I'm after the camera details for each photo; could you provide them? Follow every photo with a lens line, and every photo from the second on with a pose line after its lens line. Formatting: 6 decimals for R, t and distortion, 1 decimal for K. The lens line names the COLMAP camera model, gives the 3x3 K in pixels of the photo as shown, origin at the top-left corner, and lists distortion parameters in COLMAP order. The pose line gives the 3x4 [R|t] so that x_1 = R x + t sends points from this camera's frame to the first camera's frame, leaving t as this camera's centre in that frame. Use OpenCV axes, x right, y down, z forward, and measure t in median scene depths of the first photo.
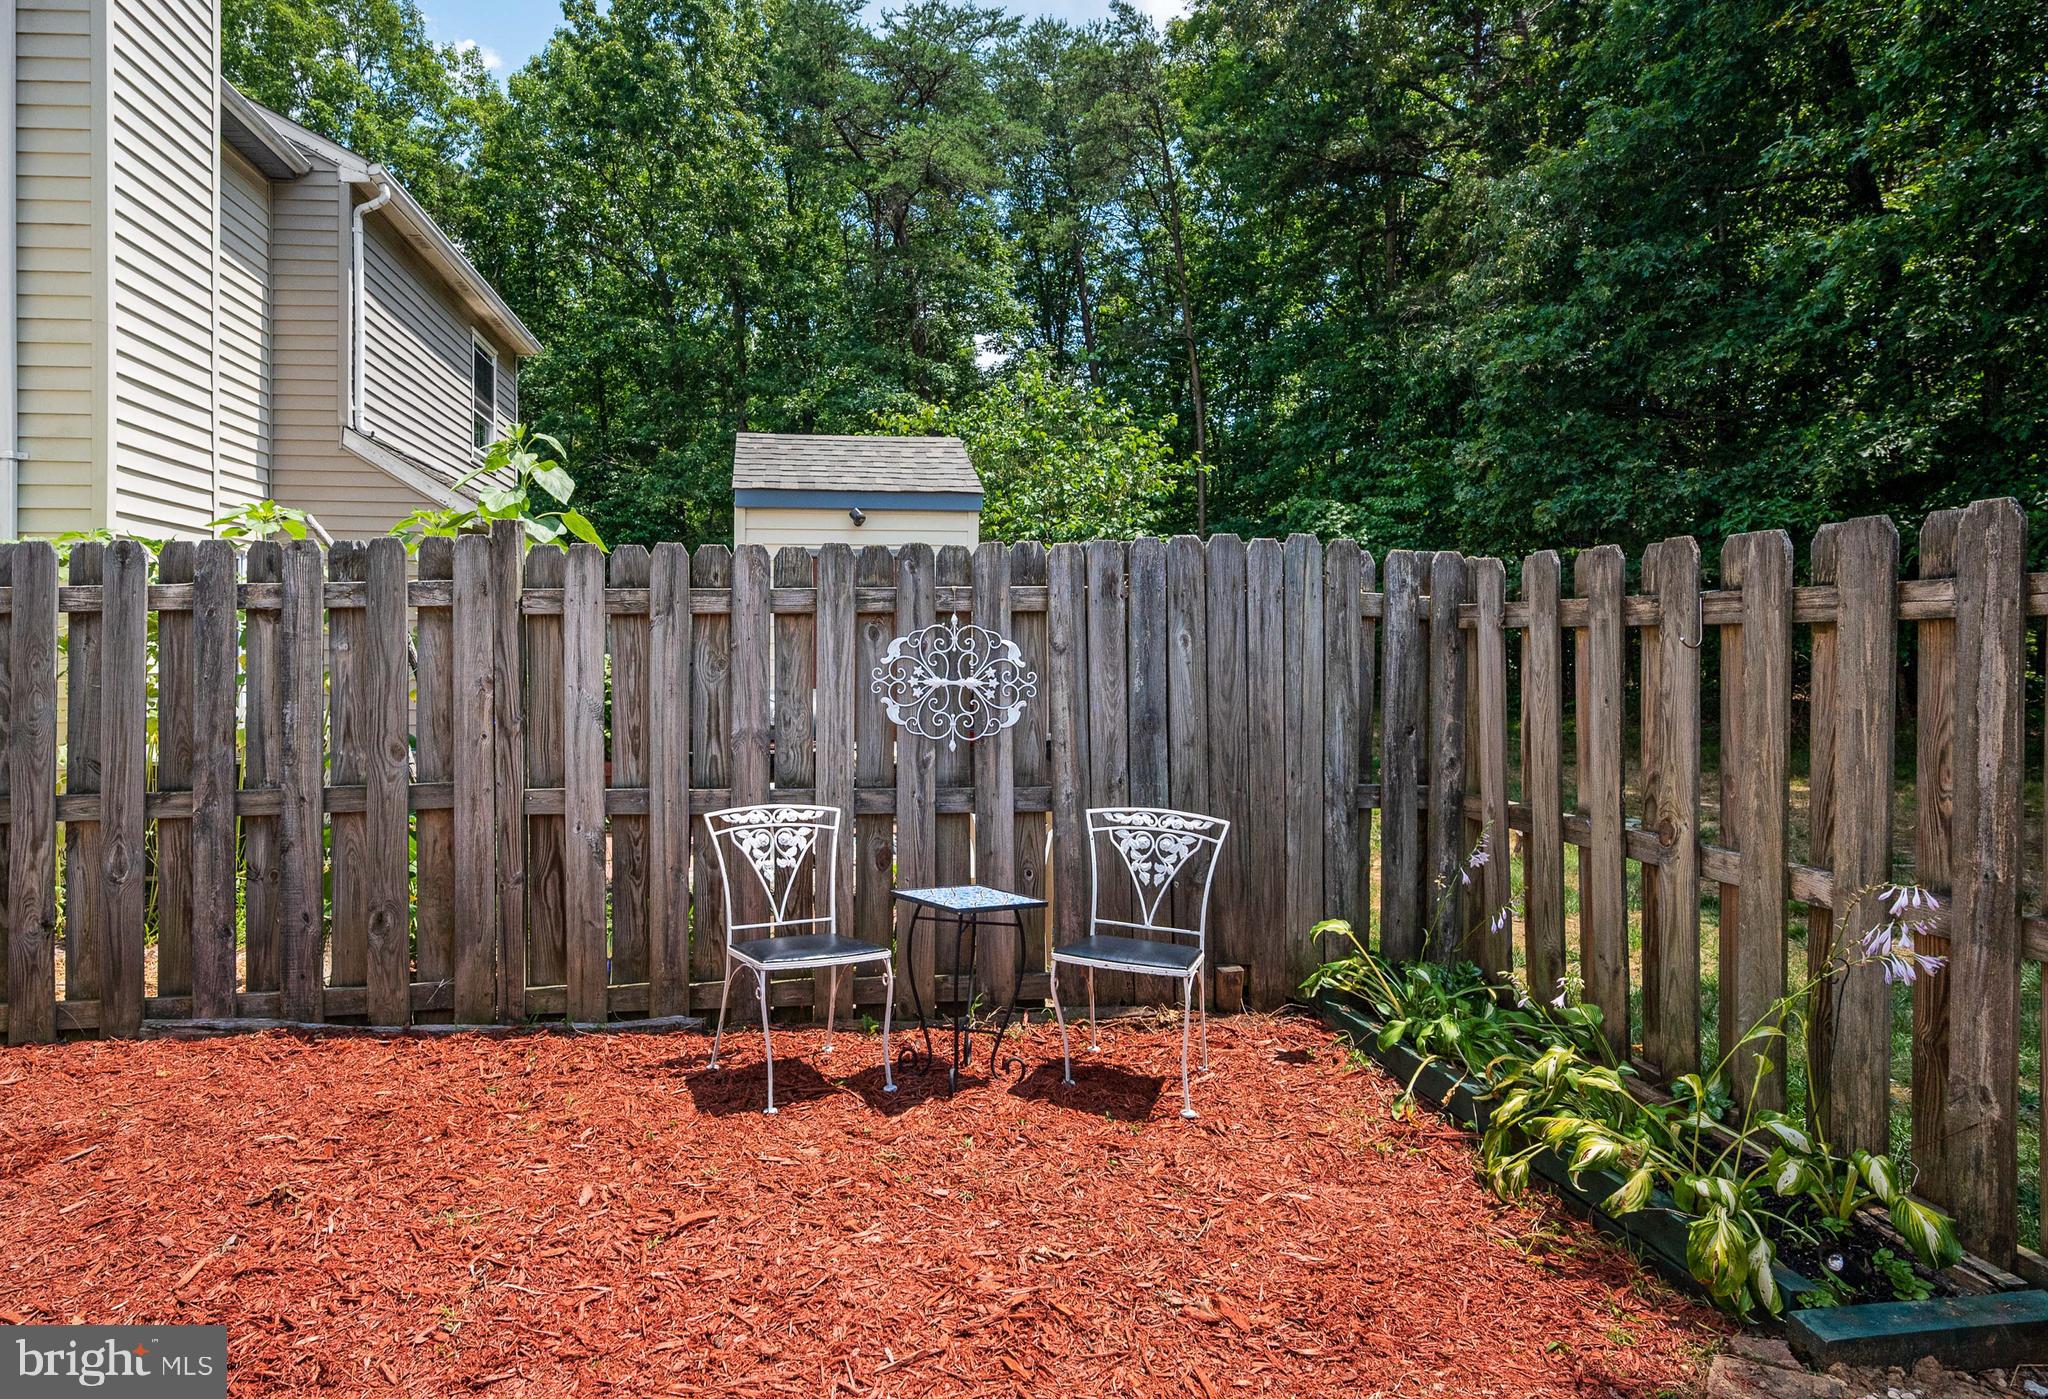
lens RADIAL K [[1178.9, 0, 941.9], [0, 1178.9, 650.2], [0, 0, 1]] dist [-0.003975, 0.001665]
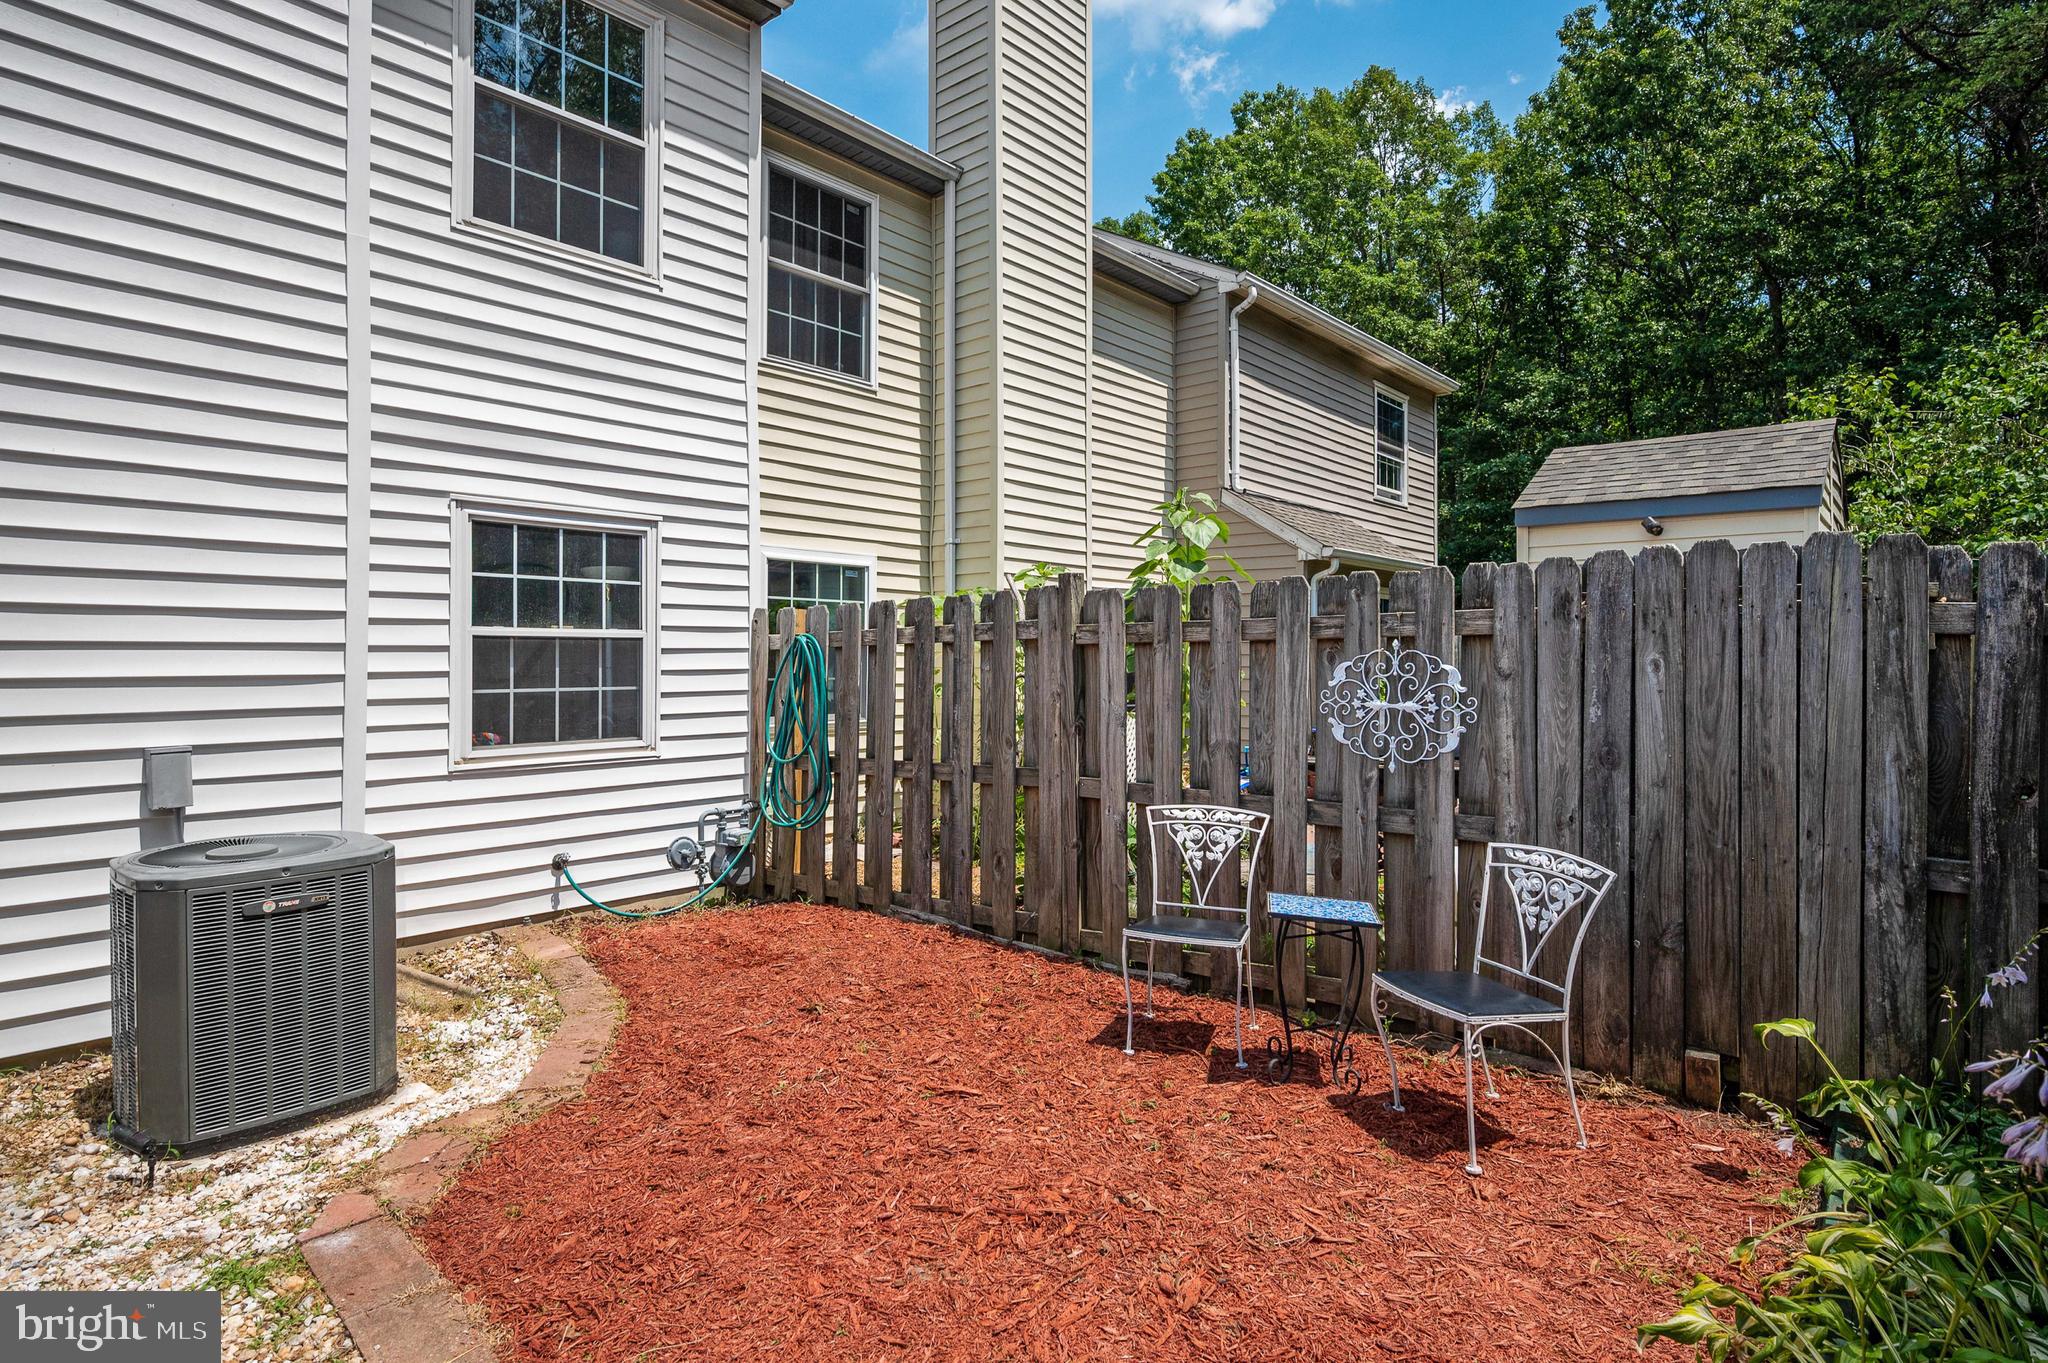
lens RADIAL K [[1126.8, 0, 1052.8], [0, 1126.8, 653.0], [0, 0, 1]] dist [-0.005104, 0.000250]
pose [[0.689636, -0.003897, -0.724145, 0.507302], [-0.003671, 0.999954, -0.008877, -0.008657], [0.724147, 0.008781, 0.689590, 0.105159]]
